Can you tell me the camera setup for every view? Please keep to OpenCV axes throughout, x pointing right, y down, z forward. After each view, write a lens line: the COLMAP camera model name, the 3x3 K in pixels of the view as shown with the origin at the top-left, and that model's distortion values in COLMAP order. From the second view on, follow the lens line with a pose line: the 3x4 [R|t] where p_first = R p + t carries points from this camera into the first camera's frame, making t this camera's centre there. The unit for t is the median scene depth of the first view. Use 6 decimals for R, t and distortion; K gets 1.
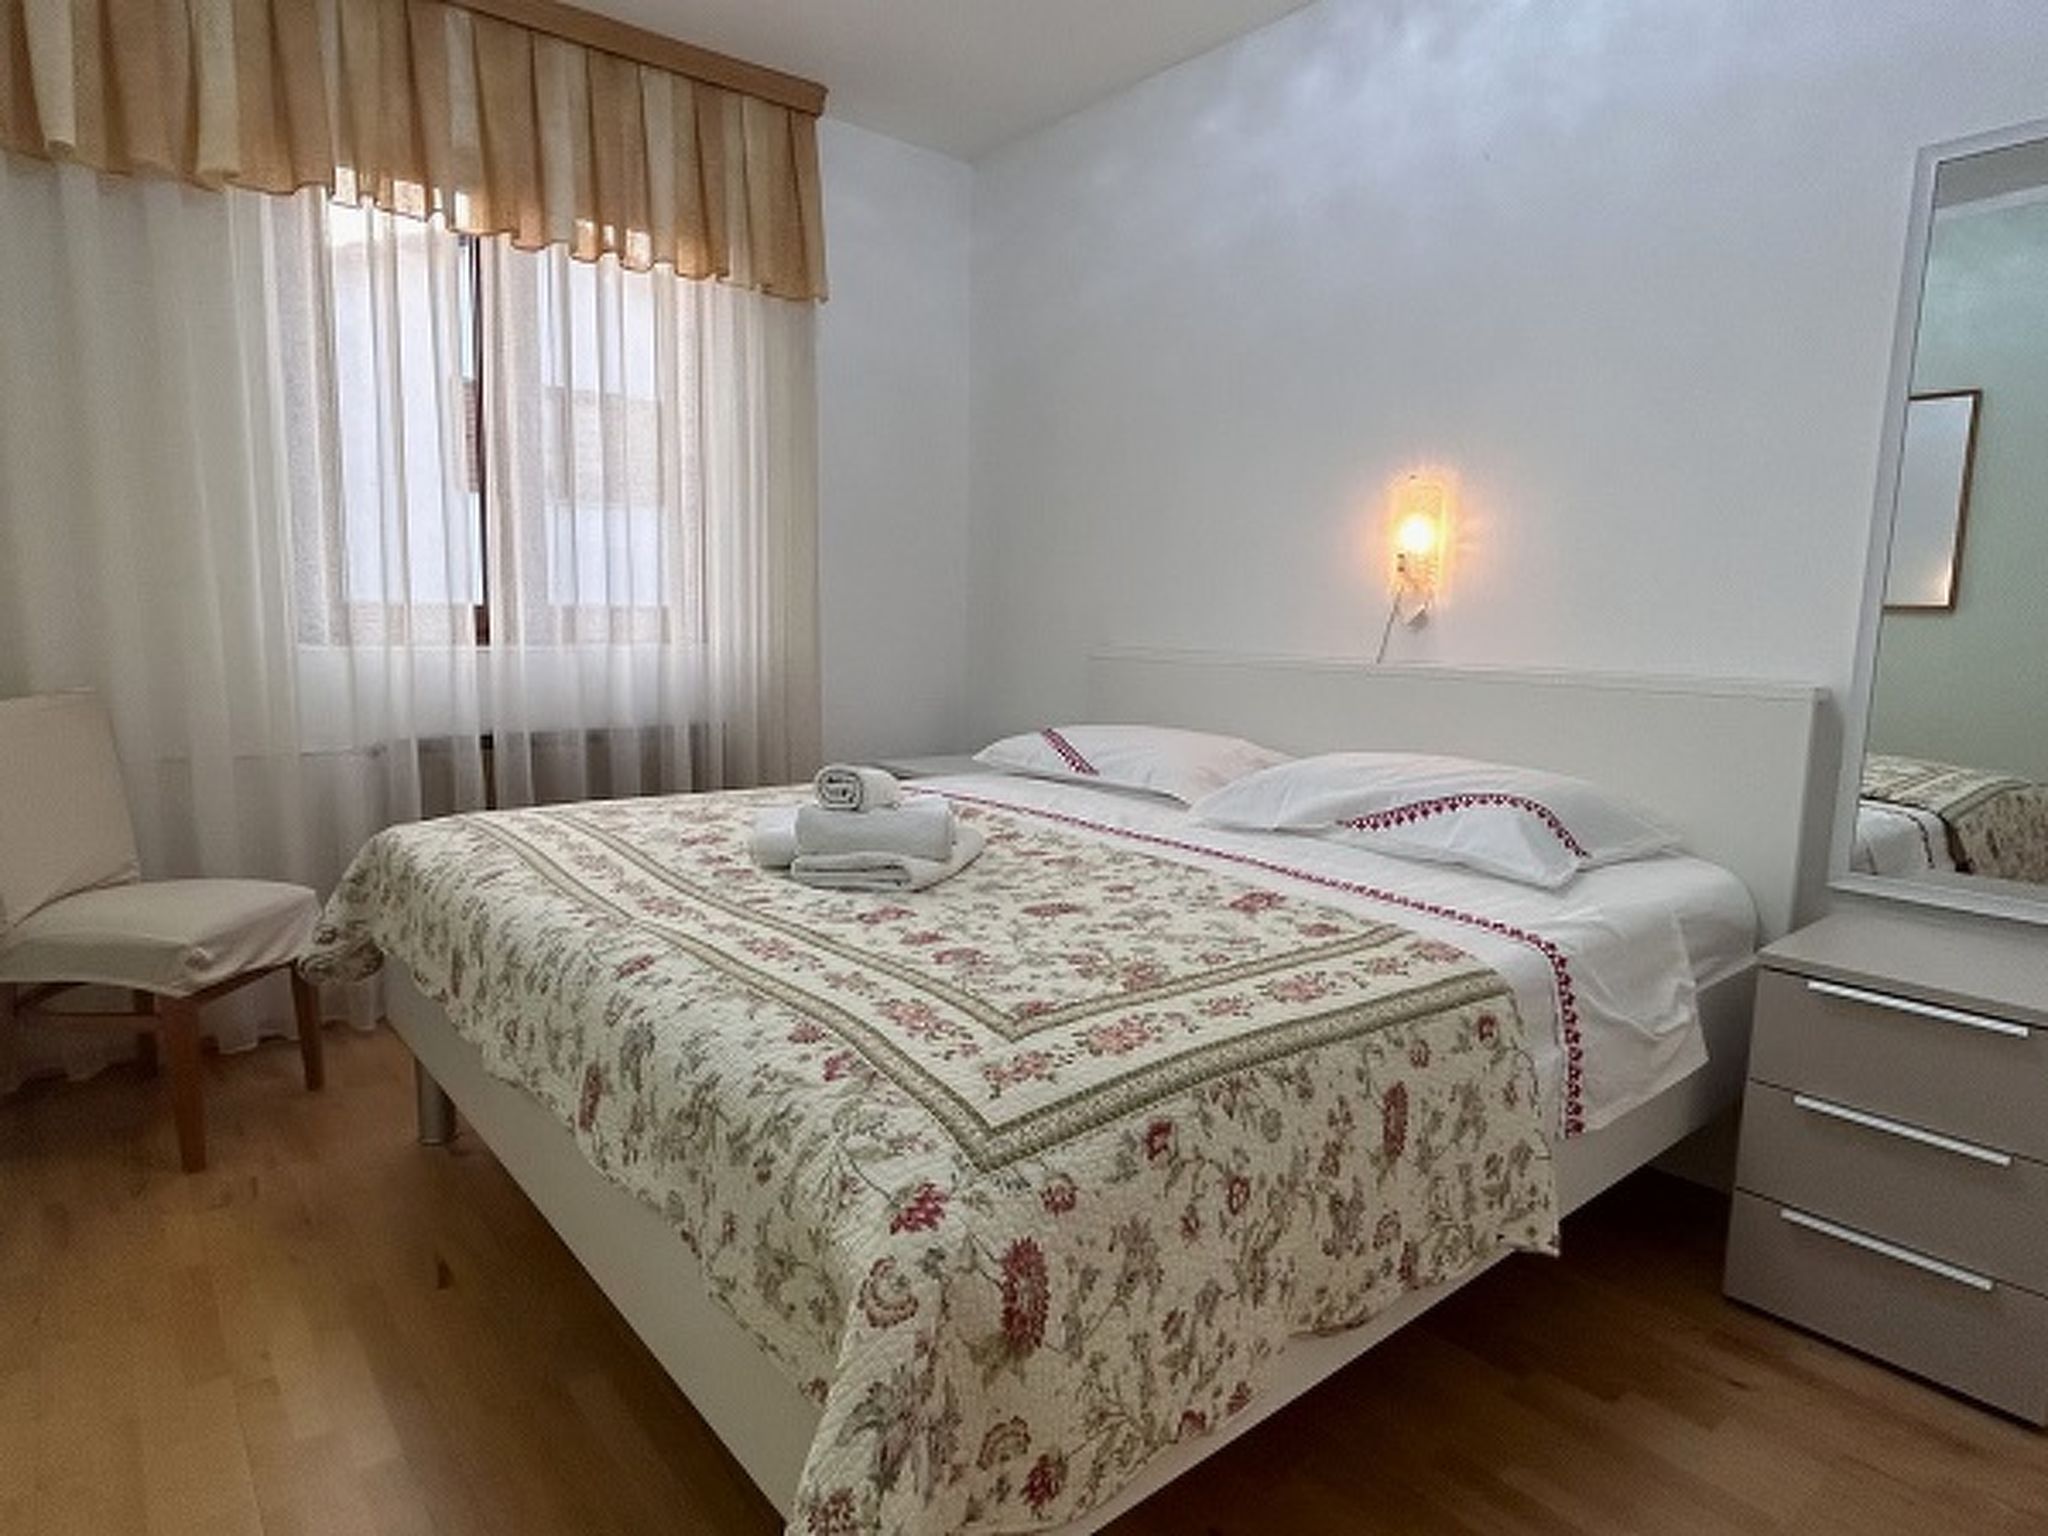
lens RADIAL K [[1174.0, 0, 1018.0], [0, 1174.0, 769.5], [0, 0, 1]] dist [-0.001809, 0.004429]
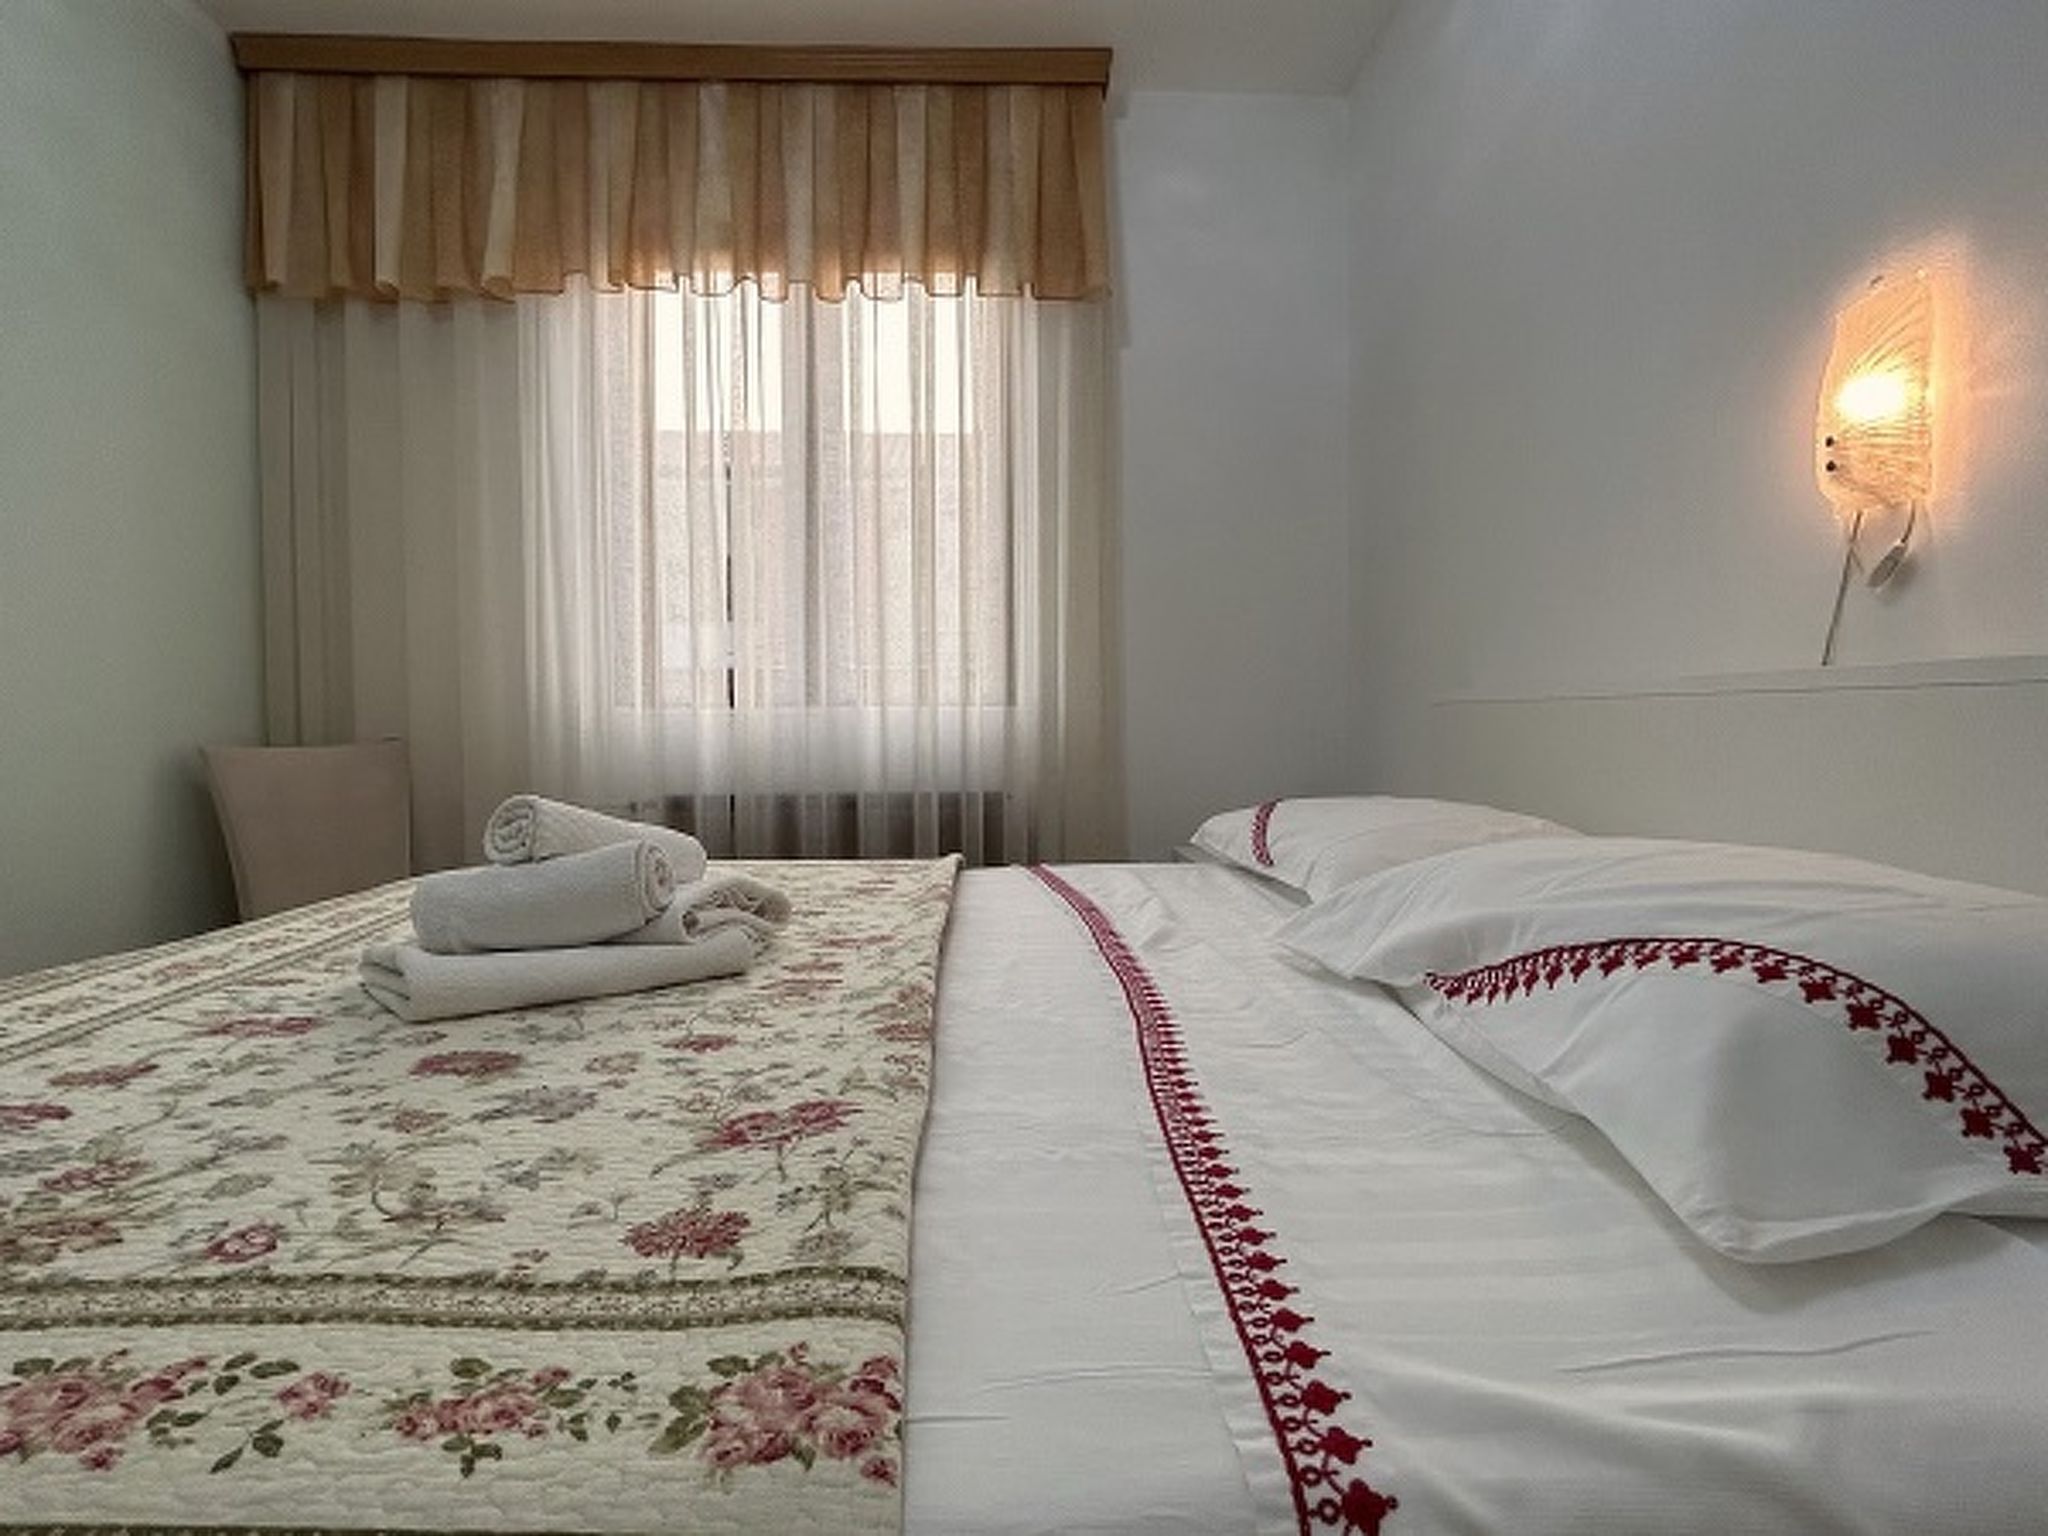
lens RADIAL K [[1113.7, 0, 1014.3], [0, 1113.7, 768.7], [0, 0, 1]] dist [-0.003781, 0.002044]
pose [[0.805085, 0.004740, -0.593140, 0.358980], [-0.061860, 0.995186, -0.076012, 0.006510], [0.589925, 0.097888, 0.801503, 0.496671]]
